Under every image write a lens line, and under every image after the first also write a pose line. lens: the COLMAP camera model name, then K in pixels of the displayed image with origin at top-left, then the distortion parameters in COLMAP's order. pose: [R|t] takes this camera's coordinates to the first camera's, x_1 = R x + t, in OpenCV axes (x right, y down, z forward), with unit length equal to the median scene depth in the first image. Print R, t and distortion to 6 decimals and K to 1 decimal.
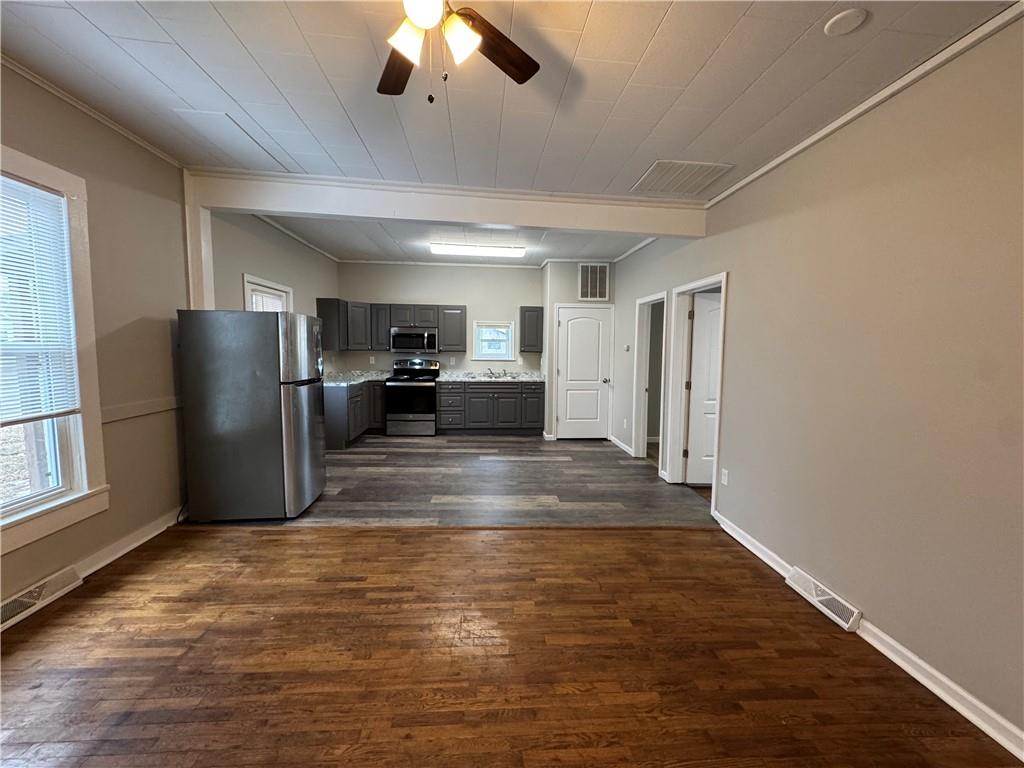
lens RADIAL K [[409.2, 0, 512.9], [0, 409.2, 383.9], [0, 0, 1]] dist [-0.003598, -0.000075]
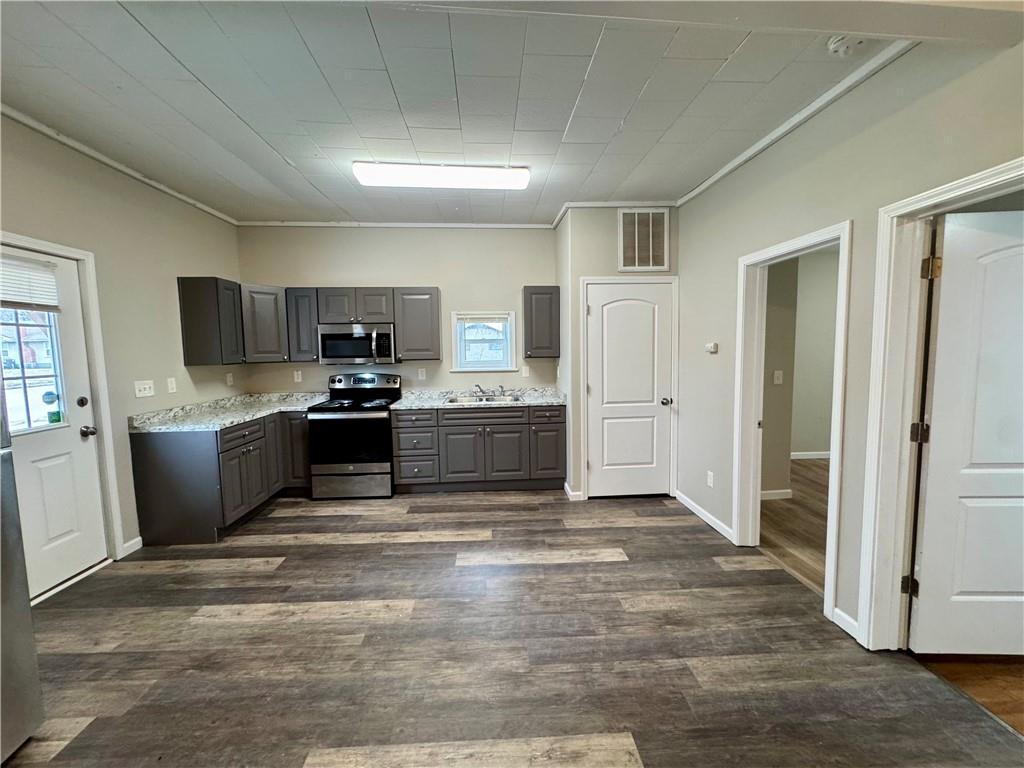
lens RADIAL K [[408.8, 0, 512.0], [0, 408.8, 384.0], [0, 0, 1]] dist [-0.003947, 0.000038]
pose [[0.999589, -0.026441, -0.011077, 0.005129], [0.026431, 0.999650, -0.001065, -0.053784], [0.011101, 0.000772, 0.999938, 0.522632]]
